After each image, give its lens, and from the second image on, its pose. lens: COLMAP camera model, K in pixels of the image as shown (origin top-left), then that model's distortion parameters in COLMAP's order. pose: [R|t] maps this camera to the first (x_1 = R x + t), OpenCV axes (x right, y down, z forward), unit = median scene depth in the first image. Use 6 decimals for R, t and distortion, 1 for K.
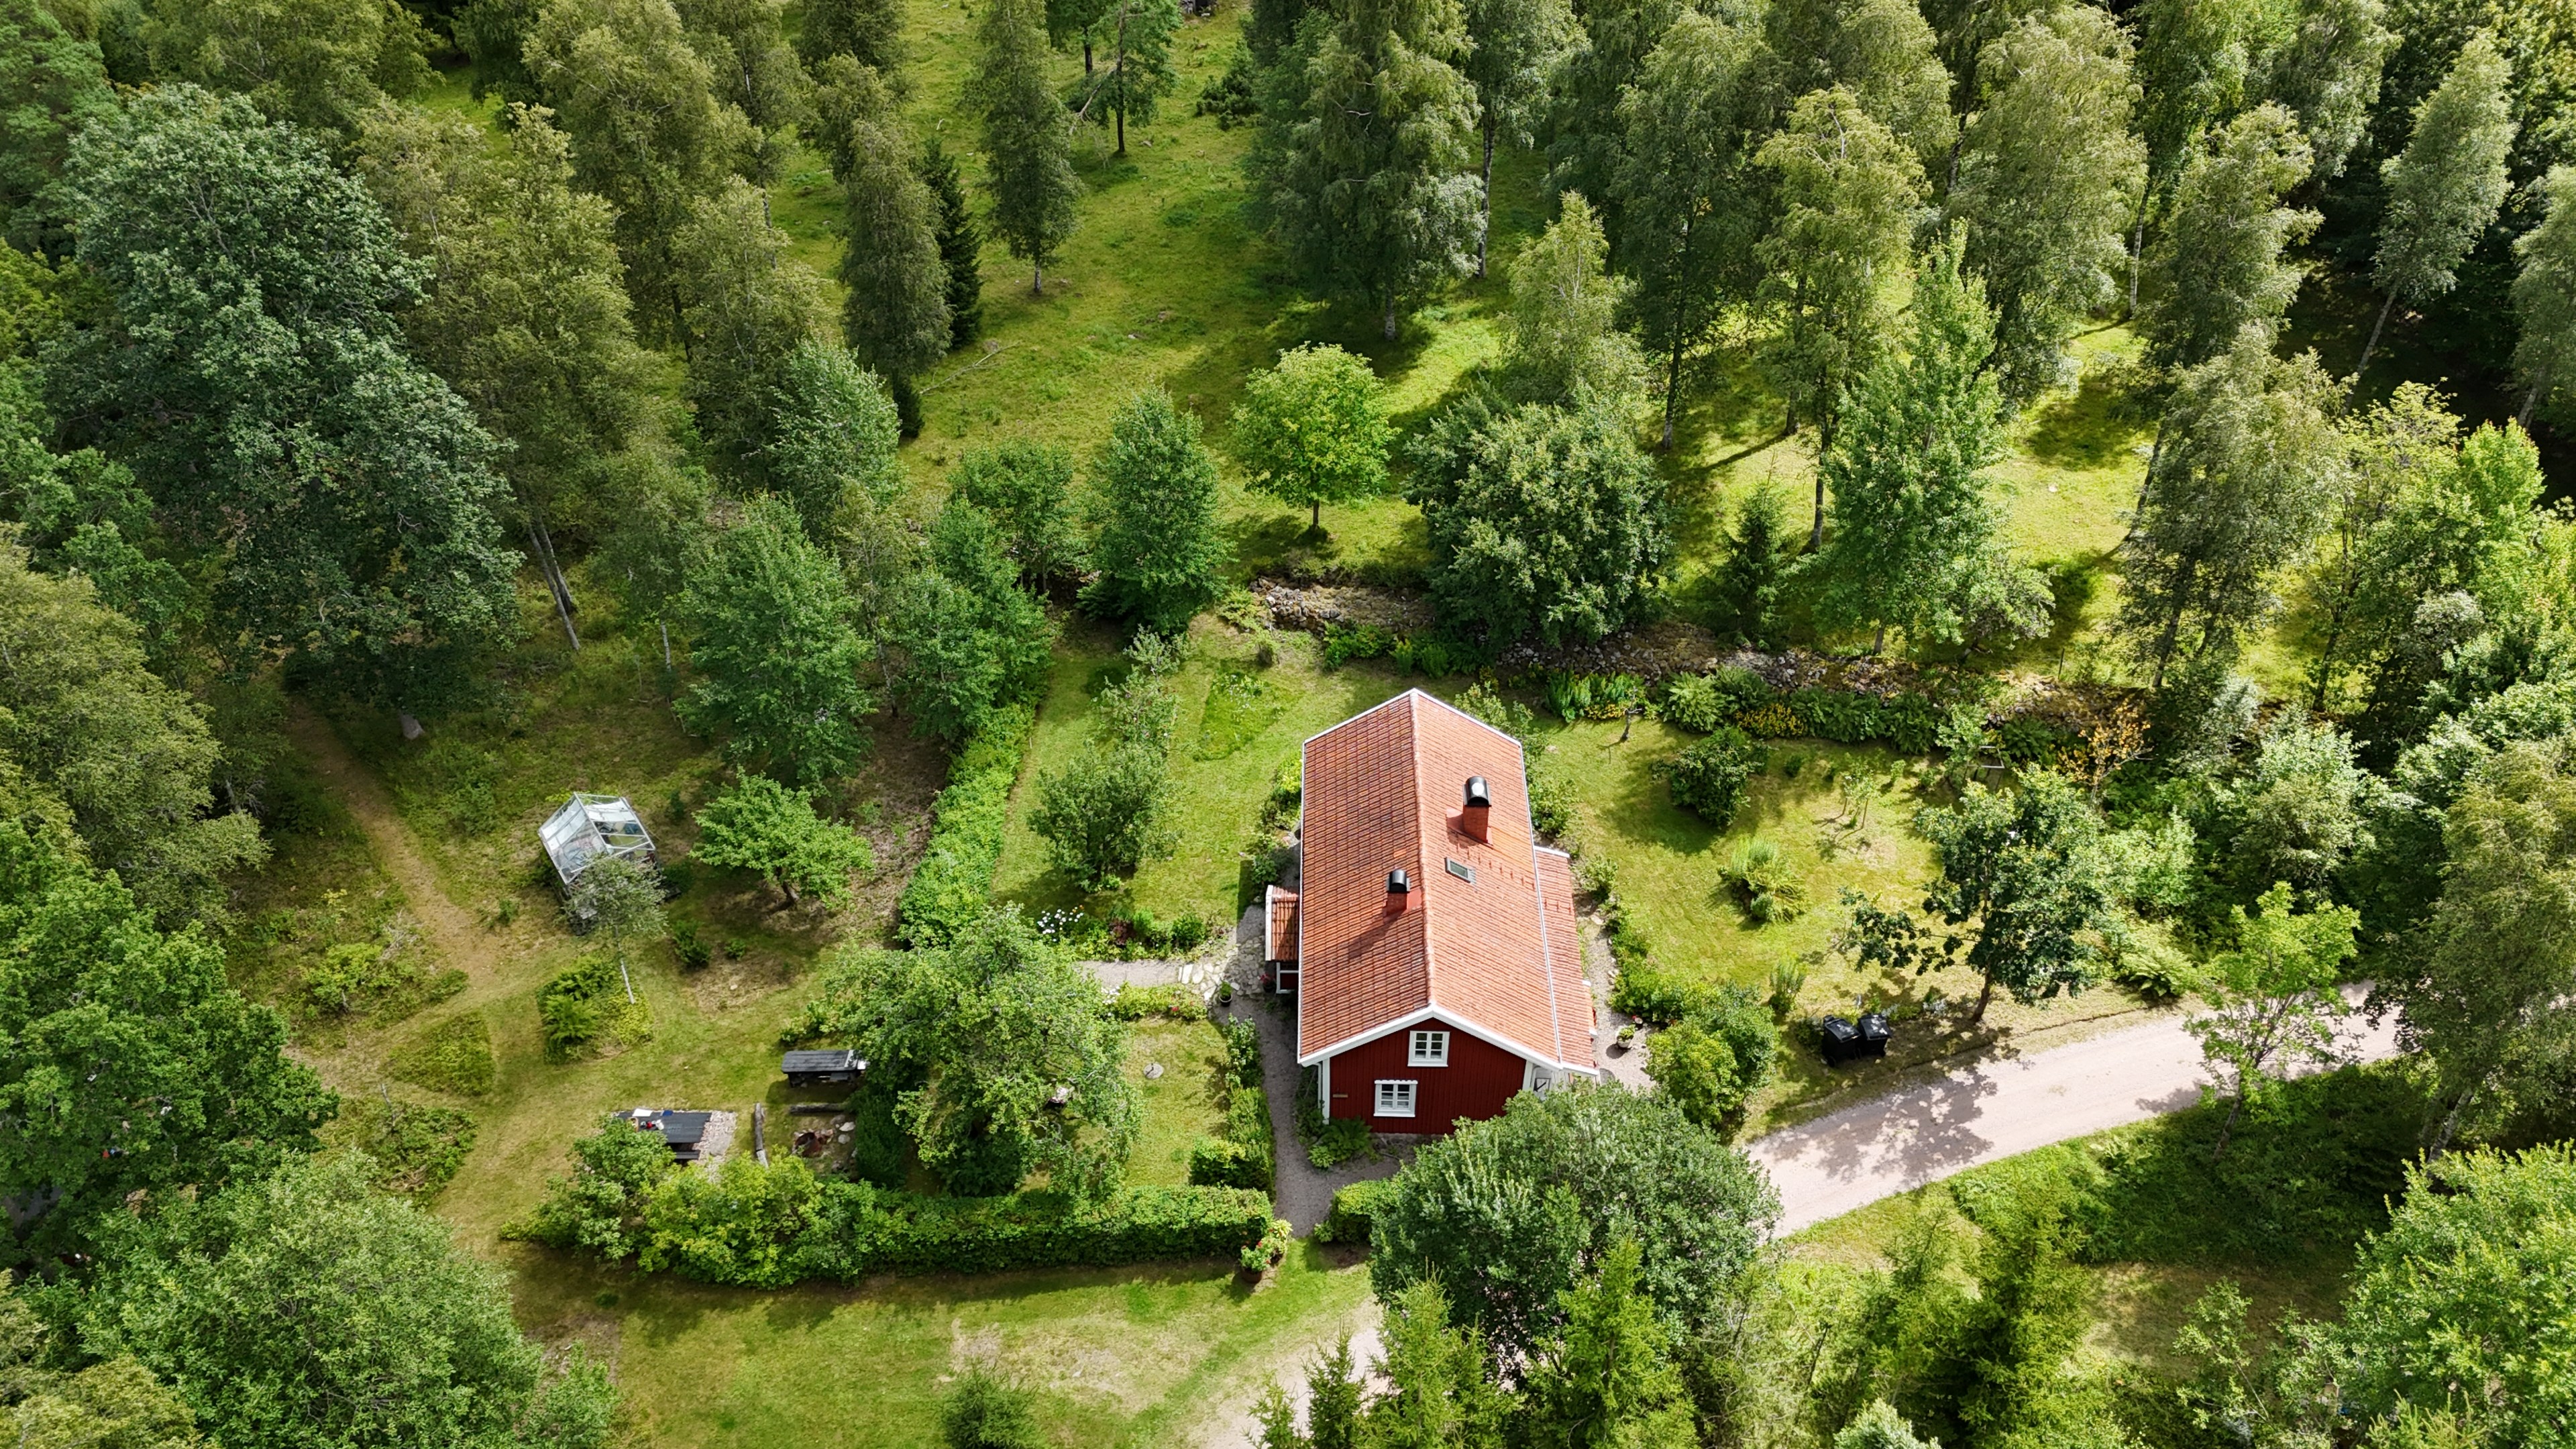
lens RADIAL K [[1875.9, 0, 1282.4], [0, 1875.9, 716.9], [0, 0, 1]] dist [0.079927, -0.071408]
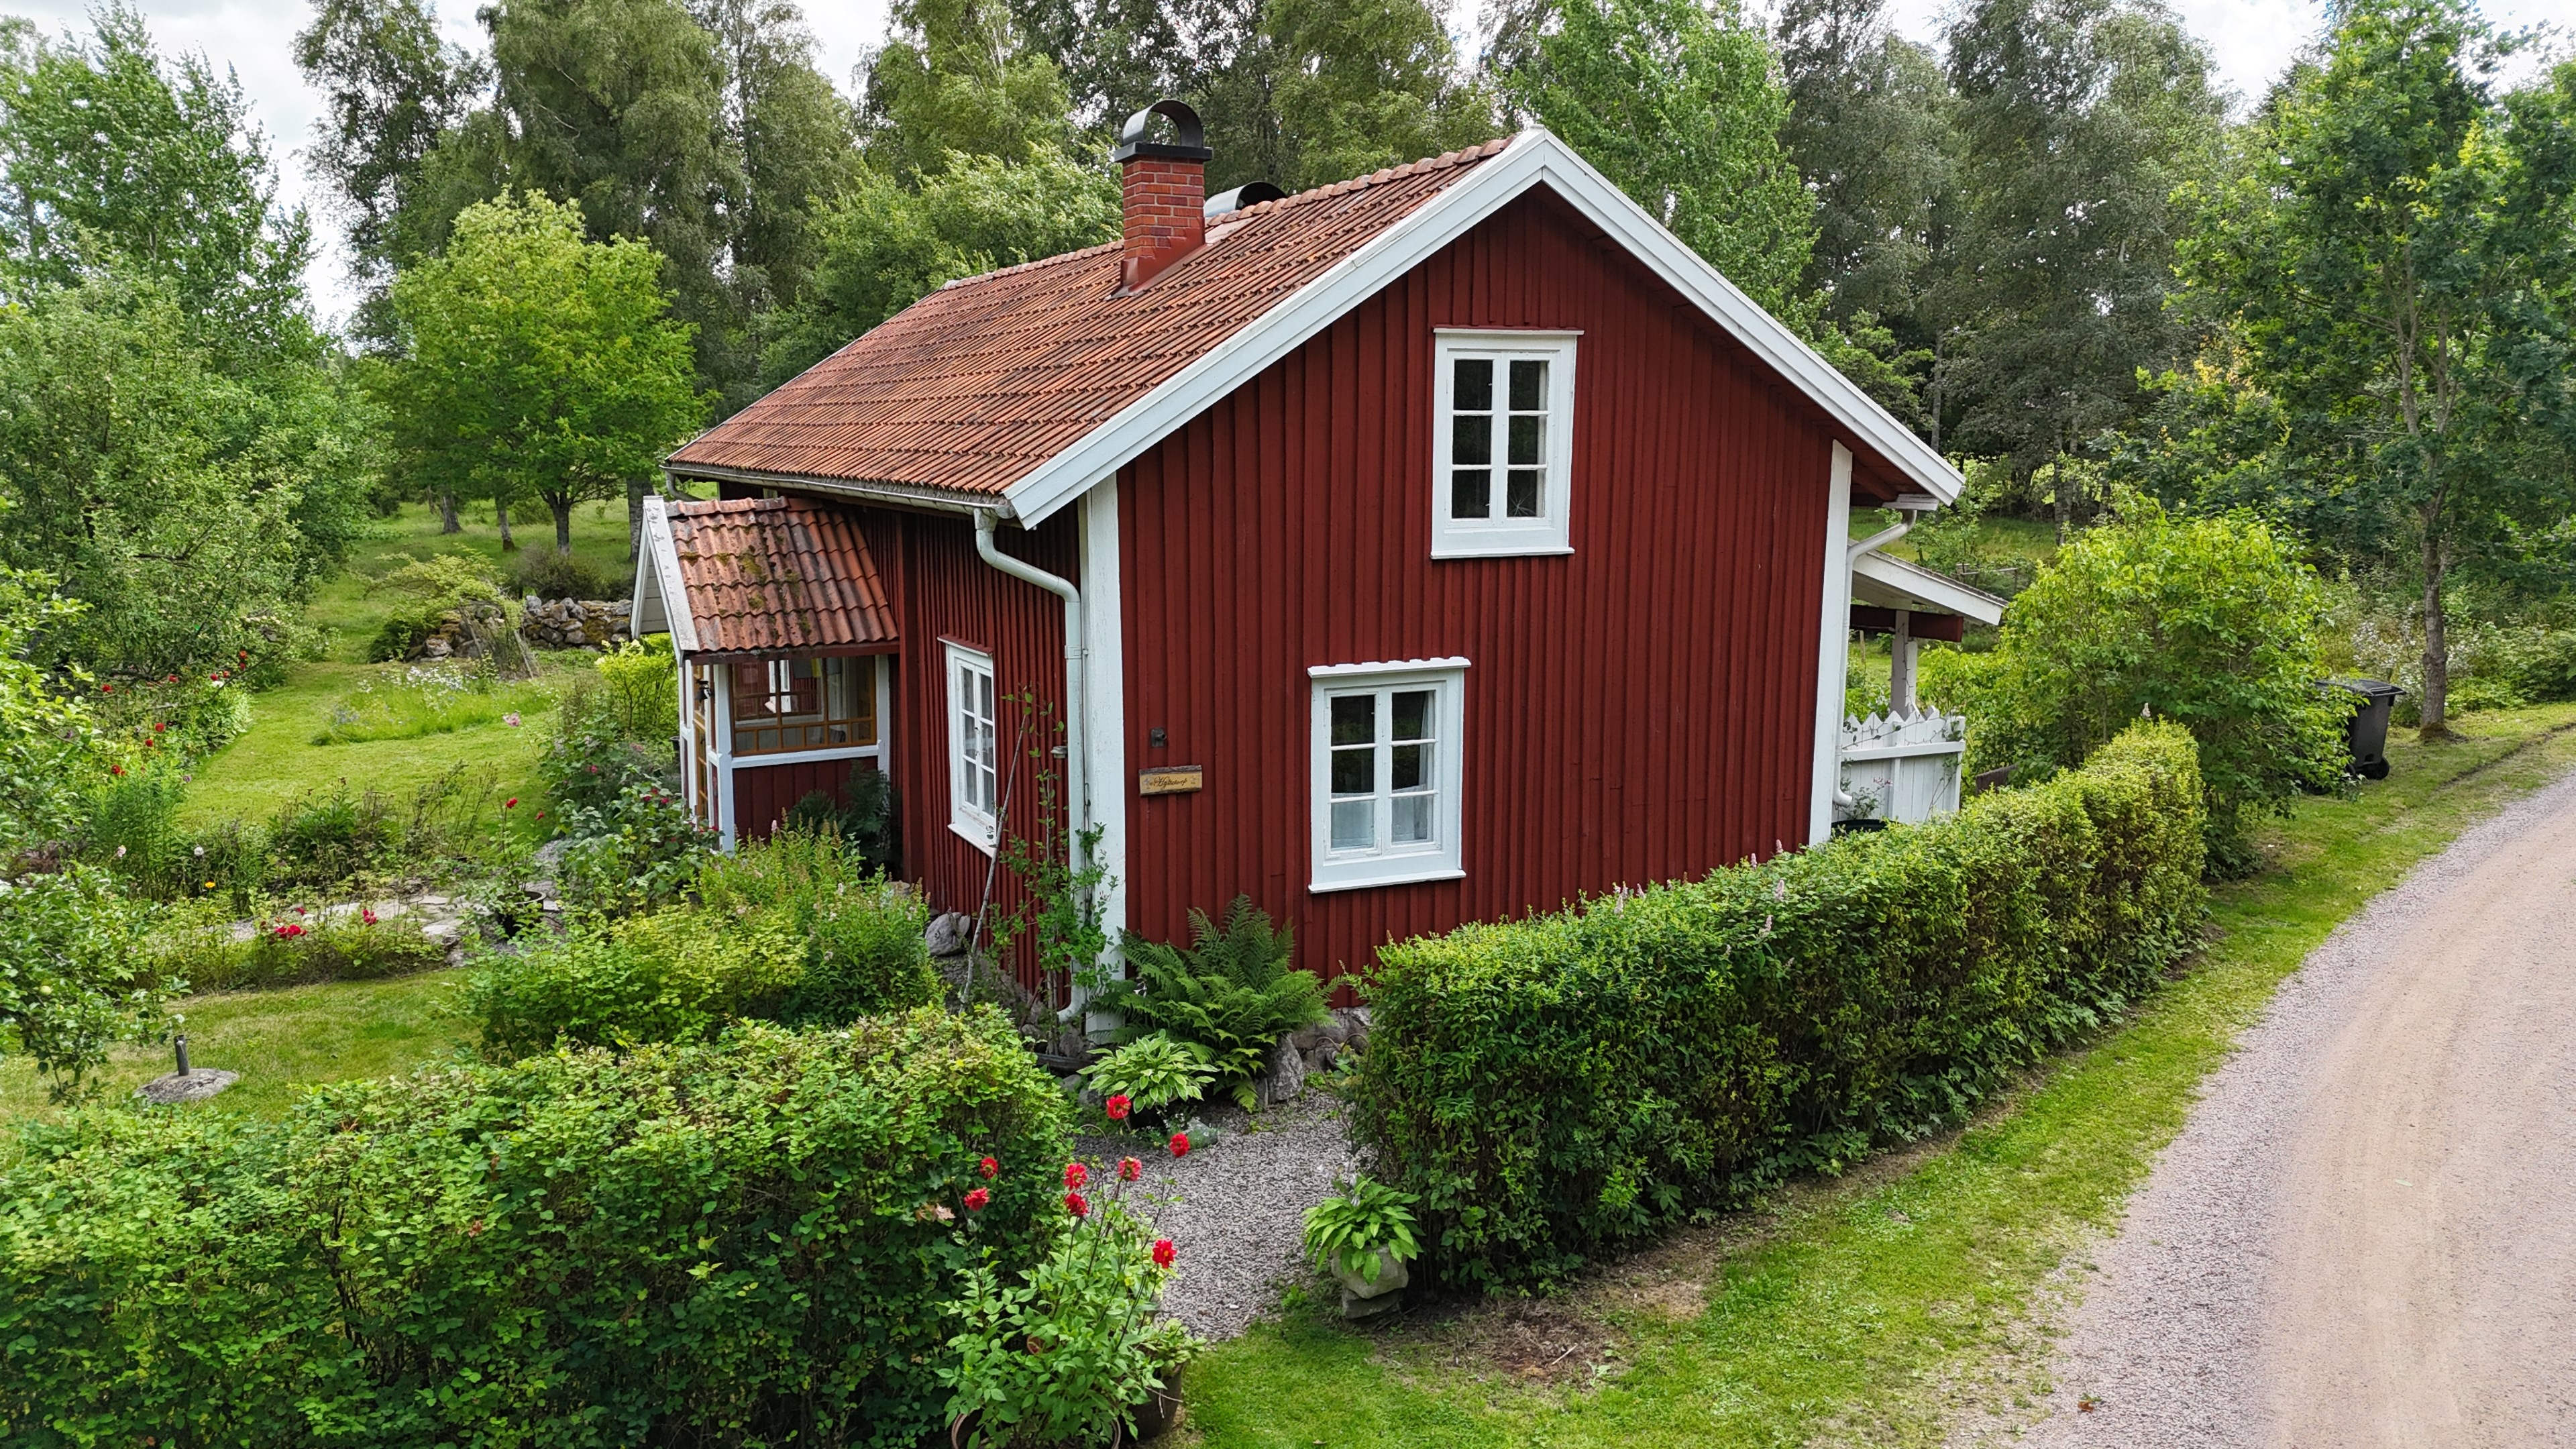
lens RADIAL K [[1875.9, 0, 1282.4], [0, 1875.9, 716.9], [0, 0, 1]] dist [0.079927, -0.071408]
pose [[0.894267, -0.064992, 0.442789, -0.054571], [0.280536, 0.852288, -0.441480, 0.296512], [-0.348691, 0.519019, 0.780406, 0.821043]]
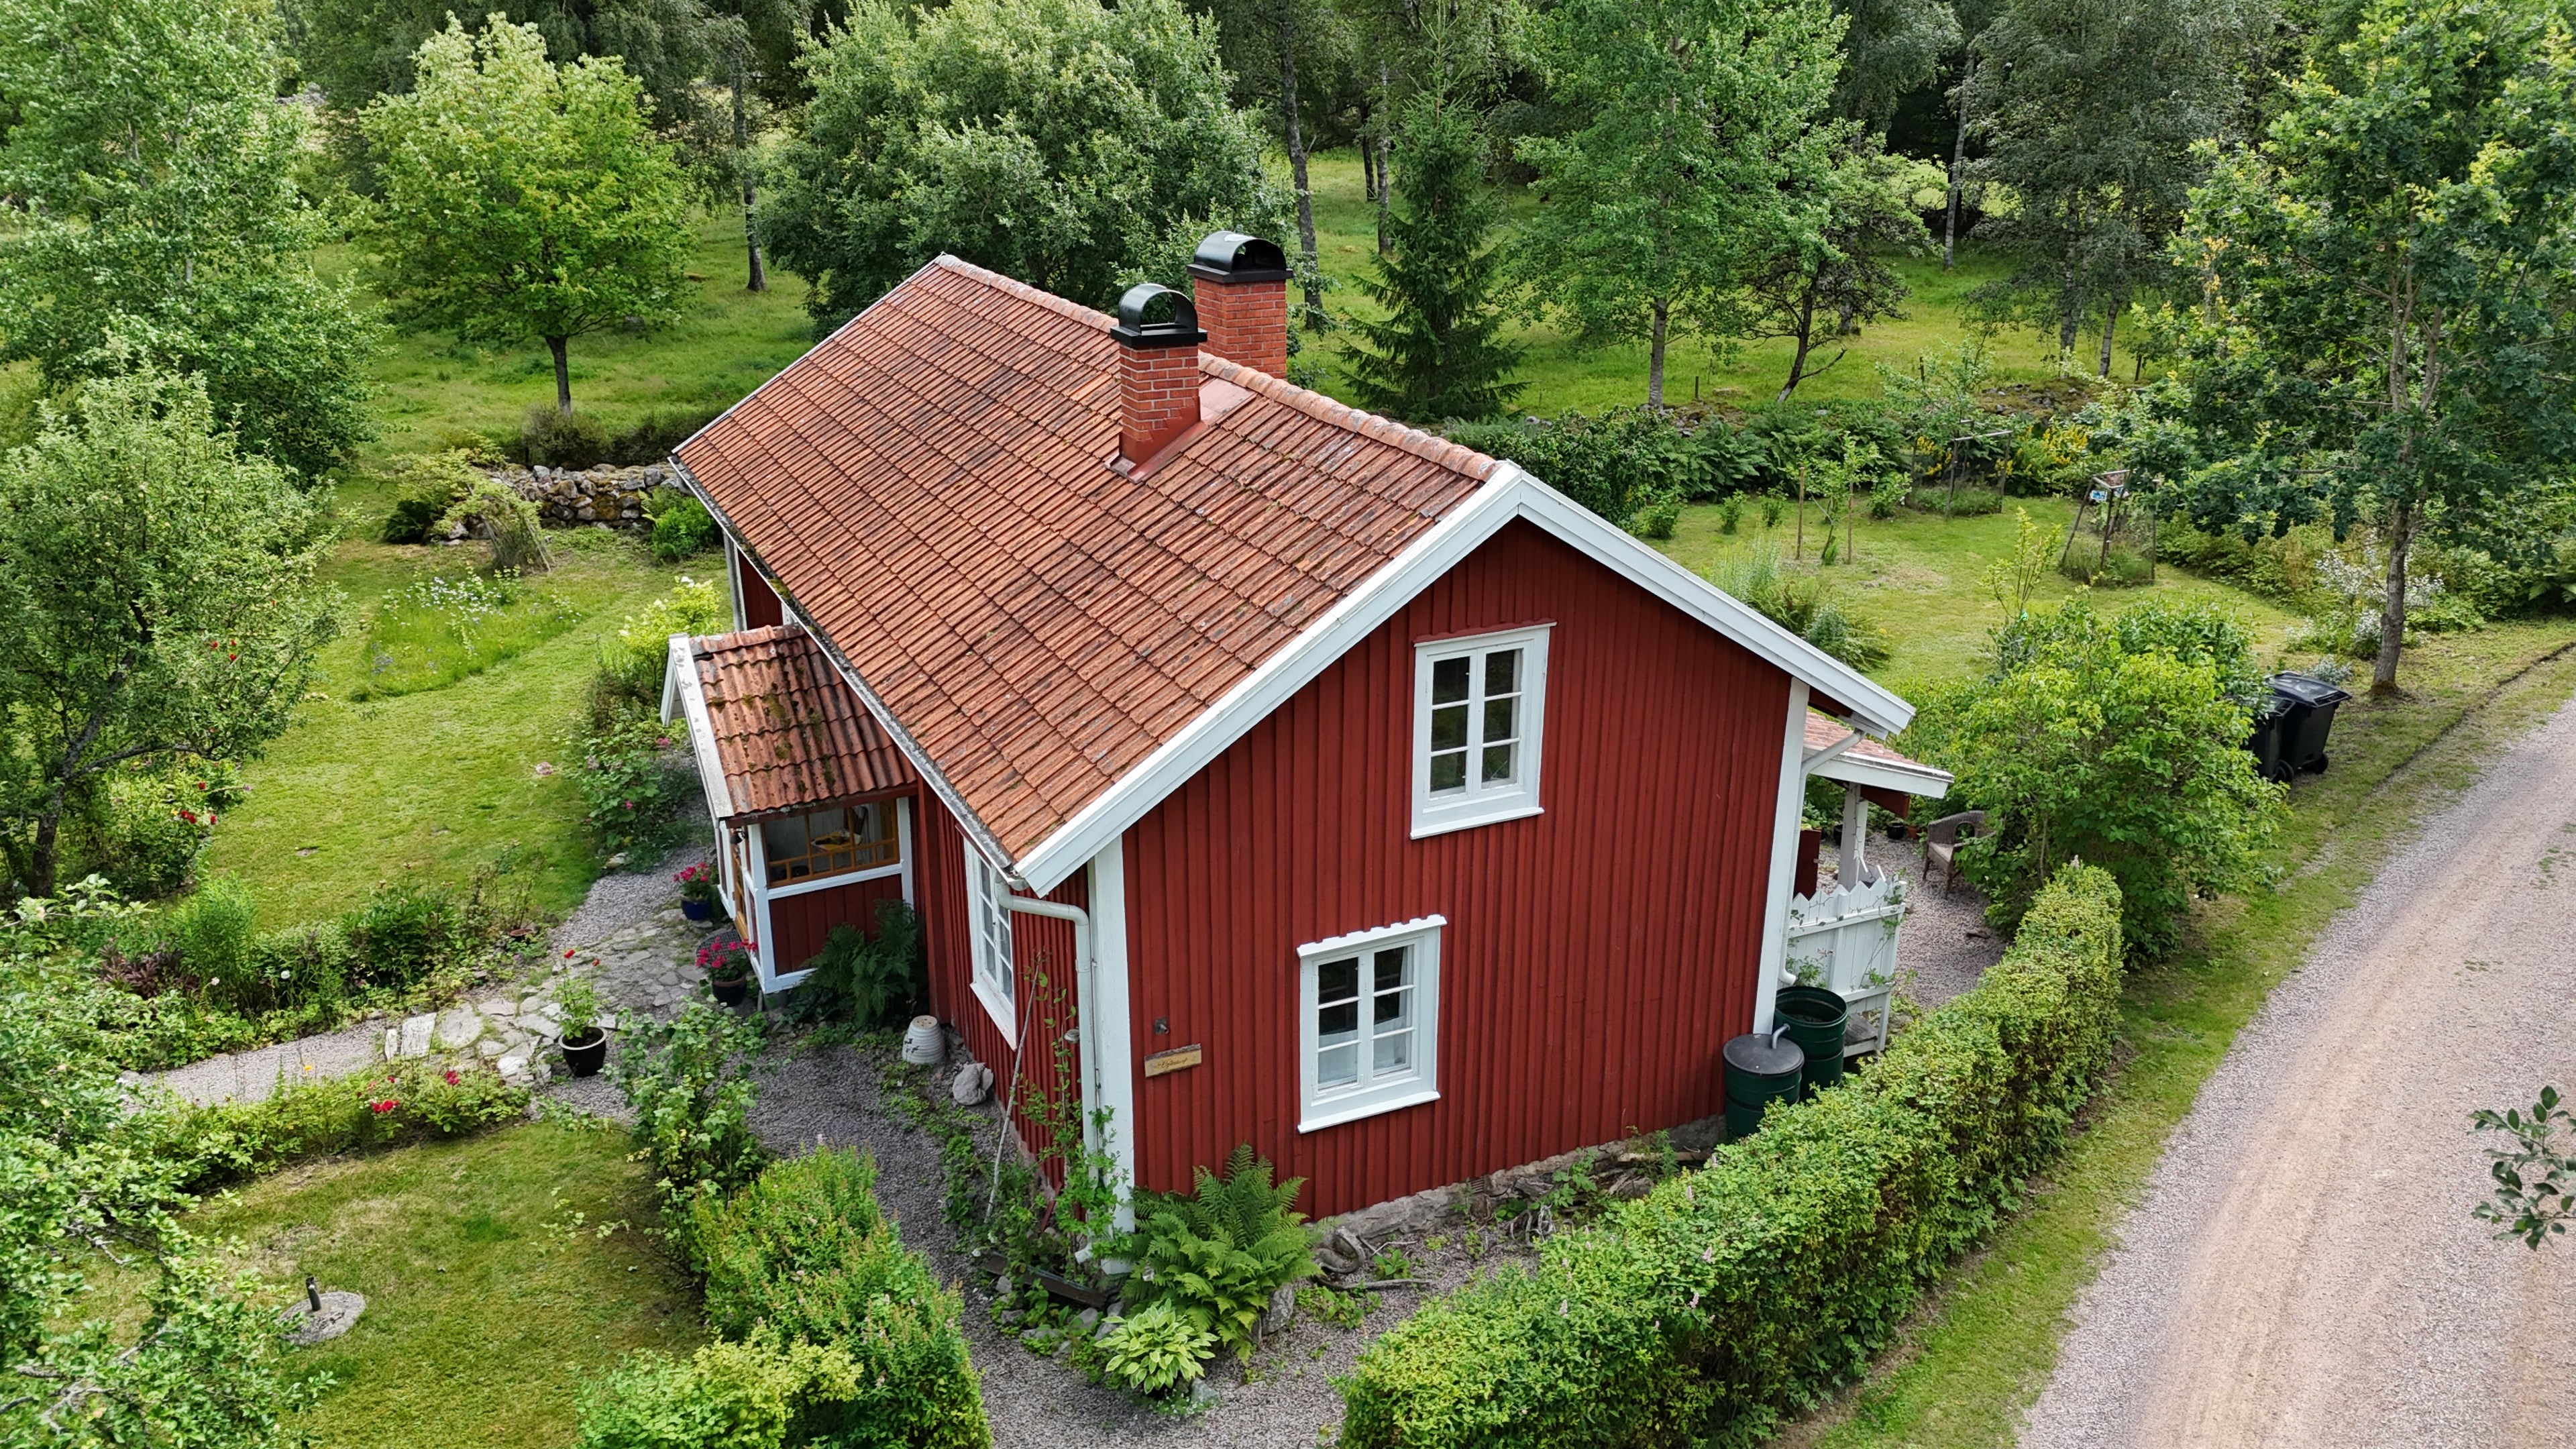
lens RADIAL K [[1875.9, 0, 1282.4], [0, 1875.9, 716.9], [0, 0, 1]] dist [0.079927, -0.071408]
pose [[0.894991, -0.152306, 0.419279, -0.052672], [0.281436, 0.922027, -0.265819, 0.229648], [-0.346100, 0.355906, 0.868070, 0.766994]]
